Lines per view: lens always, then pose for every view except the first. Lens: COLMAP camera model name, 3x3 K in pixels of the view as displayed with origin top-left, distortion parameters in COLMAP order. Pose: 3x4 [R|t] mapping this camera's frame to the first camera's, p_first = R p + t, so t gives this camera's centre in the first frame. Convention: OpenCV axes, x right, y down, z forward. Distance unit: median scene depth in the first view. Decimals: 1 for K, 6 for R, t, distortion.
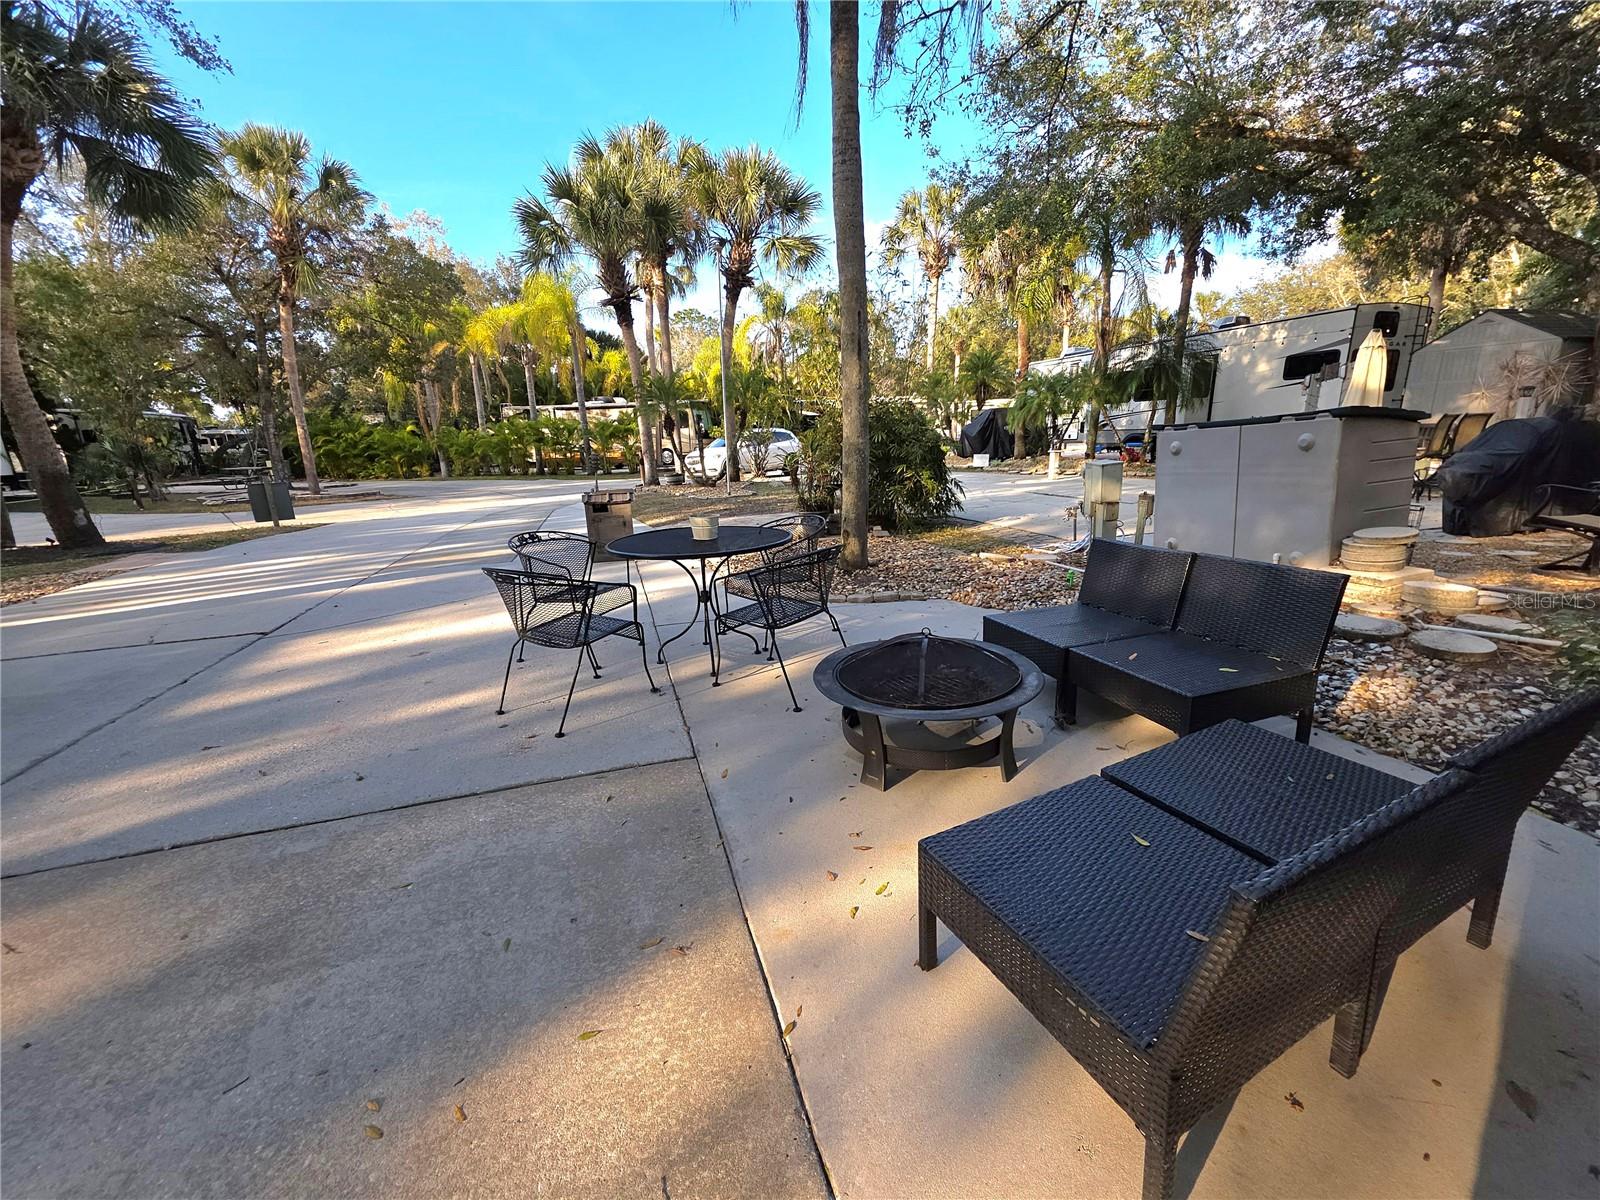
lens RADIAL K [[631.7, 0, 800.0], [0, 631.7, 600.0], [0, 0, 1]] dist [-0.000658, -0.000080]
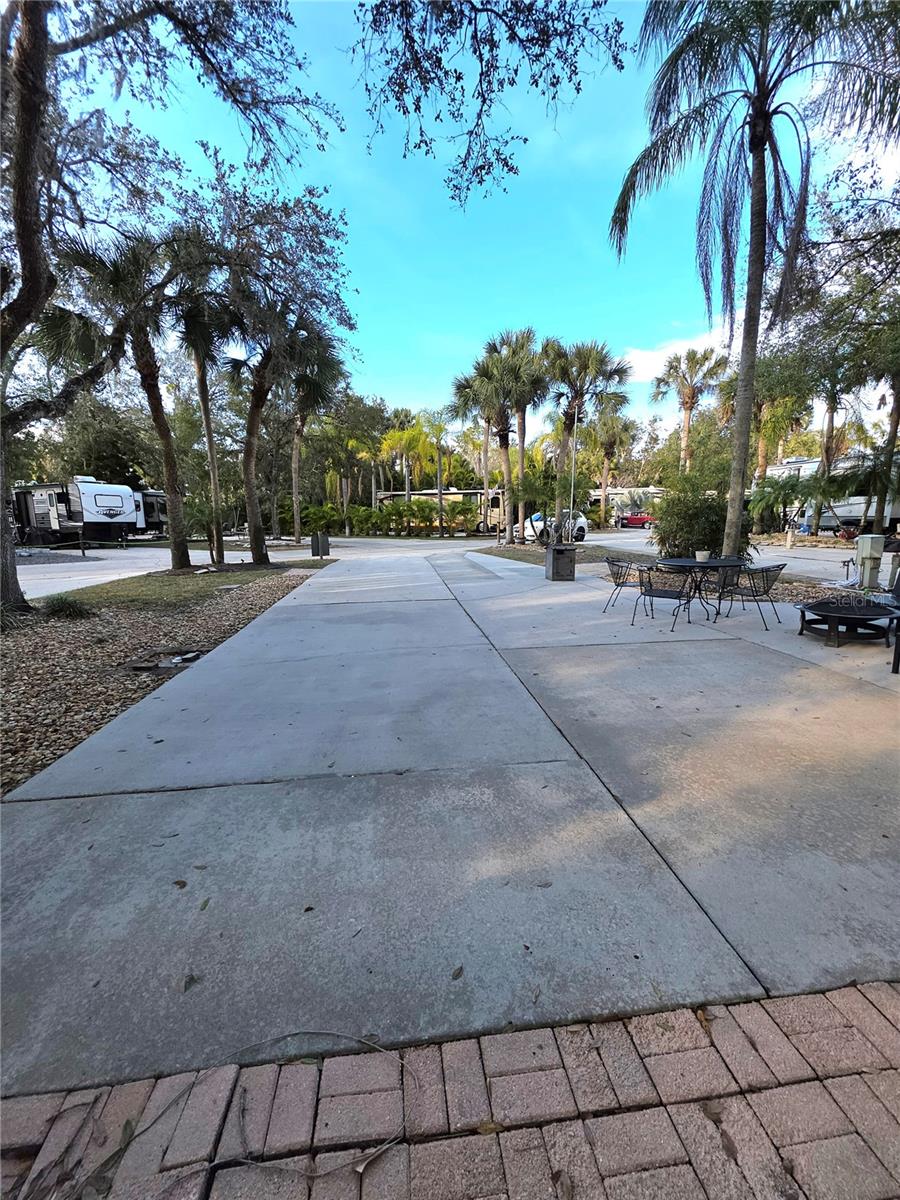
lens RADIAL K [[473.7, 0, 450.0], [0, 473.7, 600.0], [0, 0, 1]] dist [-0.000658, -0.000080]
pose [[0.983041, 0.052512, -0.175705, -0.165271], [-0.065216, 0.995597, -0.067327, 0.048974], [0.171396, 0.077644, 0.982138, -0.189356]]
